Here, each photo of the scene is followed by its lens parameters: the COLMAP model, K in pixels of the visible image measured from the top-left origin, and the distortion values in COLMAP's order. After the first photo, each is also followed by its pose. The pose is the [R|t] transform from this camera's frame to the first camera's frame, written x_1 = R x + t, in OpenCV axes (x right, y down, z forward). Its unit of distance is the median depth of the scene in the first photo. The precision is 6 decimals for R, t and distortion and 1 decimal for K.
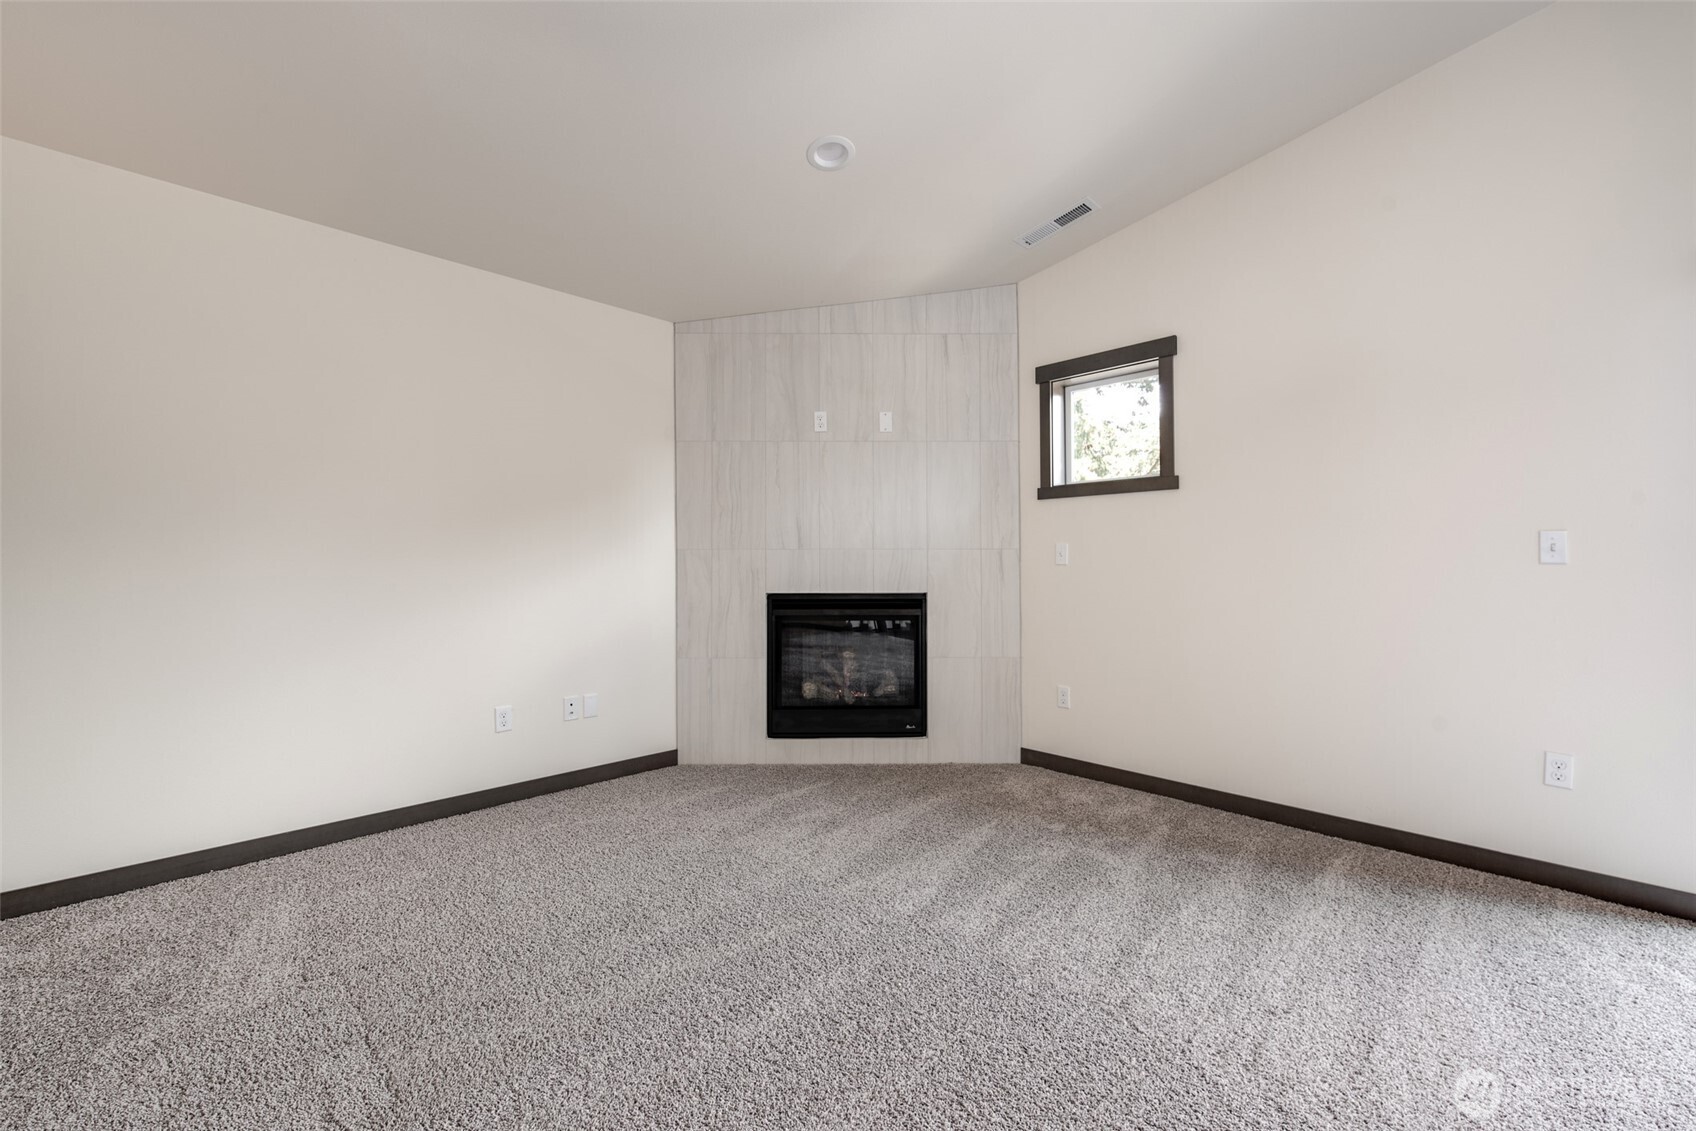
lens RADIAL K [[674.4, 0, 853.1], [0, 674.4, 553.0], [0, 0, 1]] dist [0.003078, -0.000676]
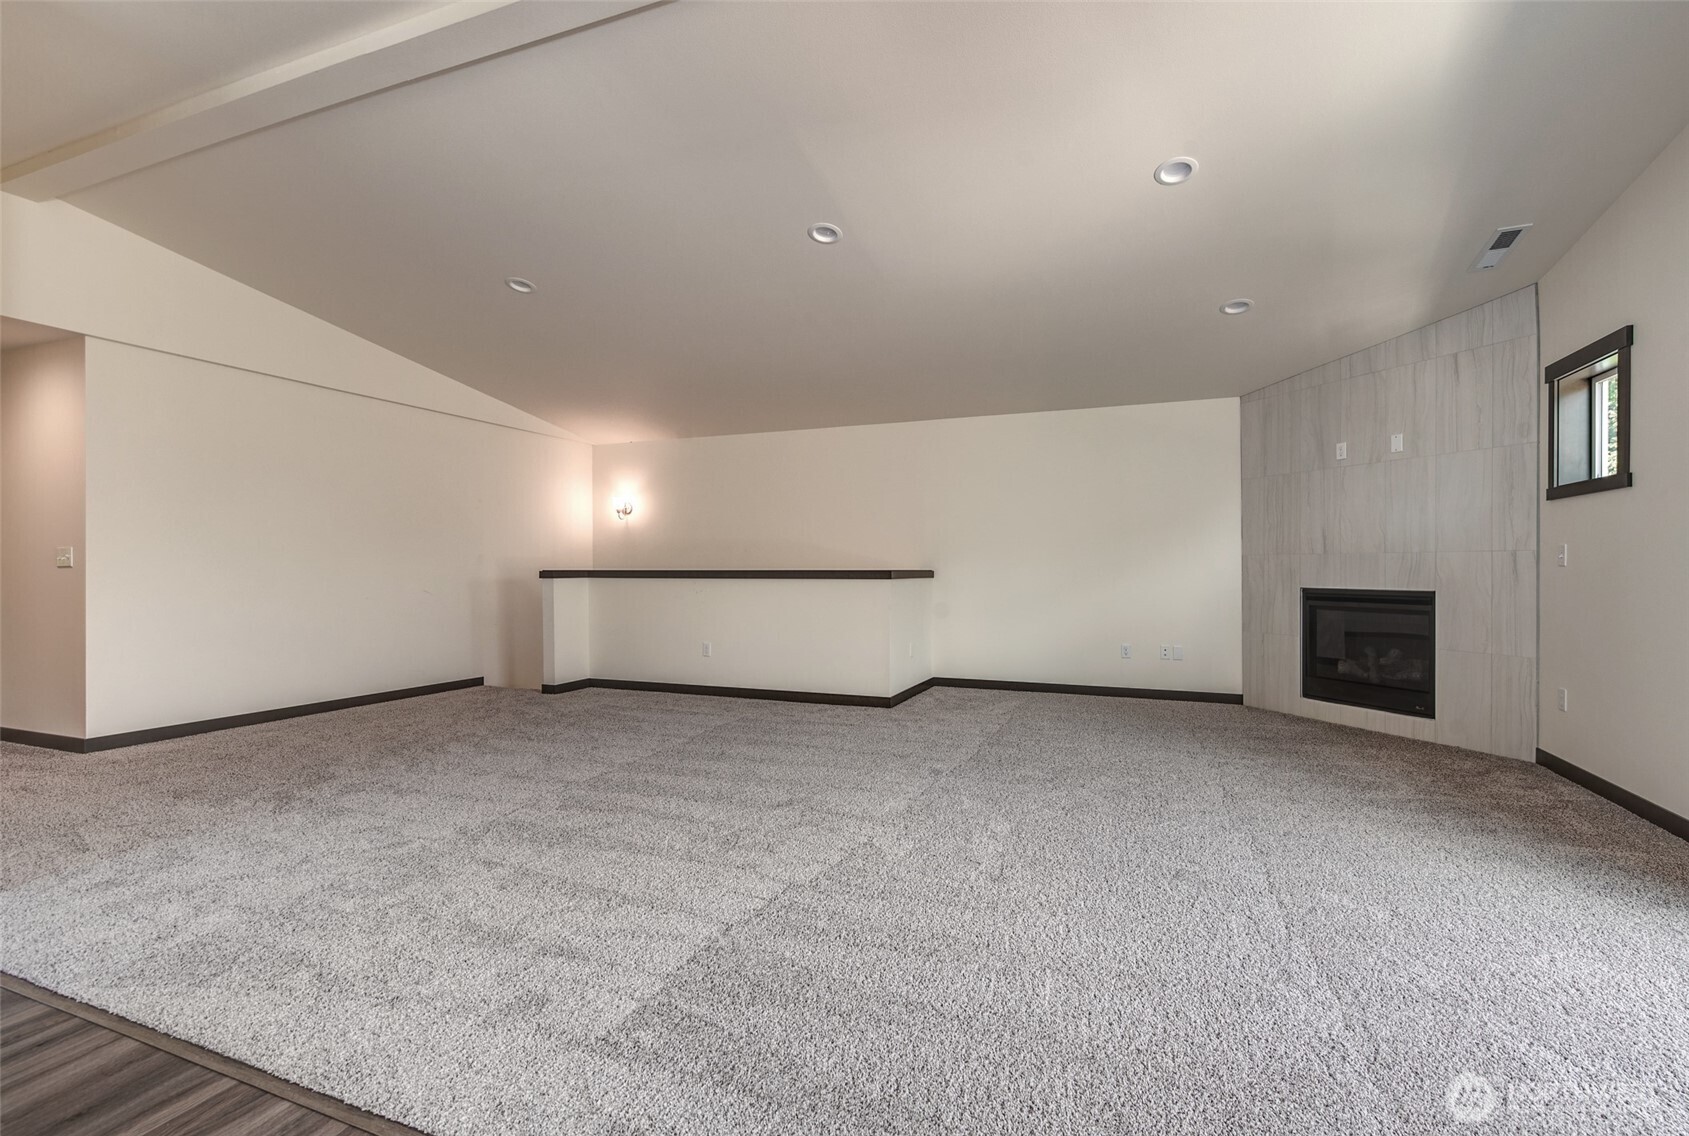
lens RADIAL K [[724.7, 0, 870.3], [0, 724.7, 566.0], [0, 0, 1]] dist [-0.008771, -0.000068]
pose [[0.389166, 0.001054, -0.921167, 0.844052], [0.013836, 0.999880, 0.006989, -0.003849], [0.921064, -0.015465, 0.389104, -0.325640]]
